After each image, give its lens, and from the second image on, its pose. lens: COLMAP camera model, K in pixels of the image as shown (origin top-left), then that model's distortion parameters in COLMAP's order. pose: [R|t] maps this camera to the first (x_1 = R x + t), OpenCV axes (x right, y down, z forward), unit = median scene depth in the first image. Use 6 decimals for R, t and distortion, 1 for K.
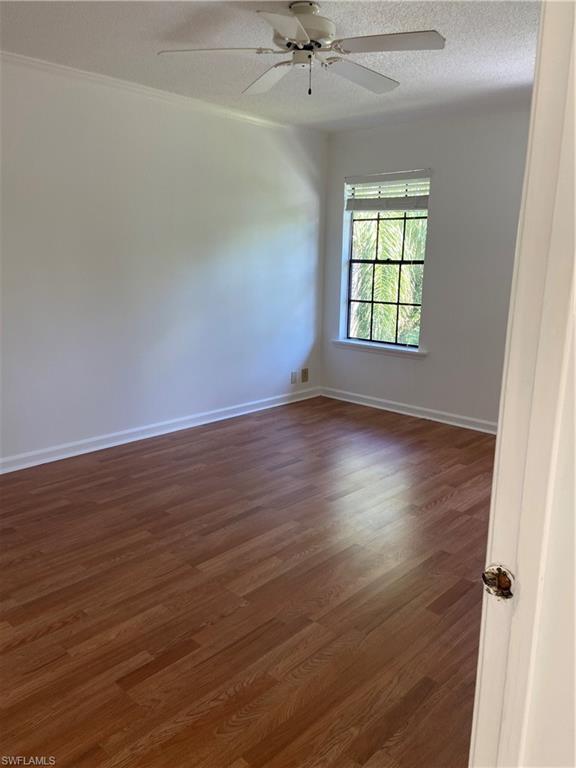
lens RADIAL K [[584.6, 0, 287.1], [0, 584.6, 386.6], [0, 0, 1]] dist [0.041316, -0.017245]
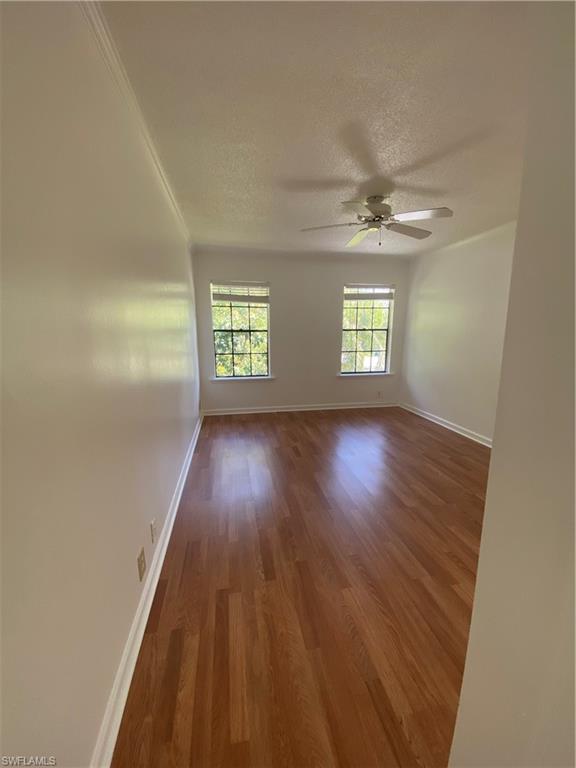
lens RADIAL K [[312.7, 0, 287.0], [0, 312.7, 385.9], [0, 0, 1]] dist [-0.004581, -0.001679]
pose [[0.581112, -0.156404, 0.798653, -0.542761], [0.177946, 0.982032, 0.062840, -0.087424], [-0.794131, 0.105600, 0.598502, 0.357811]]
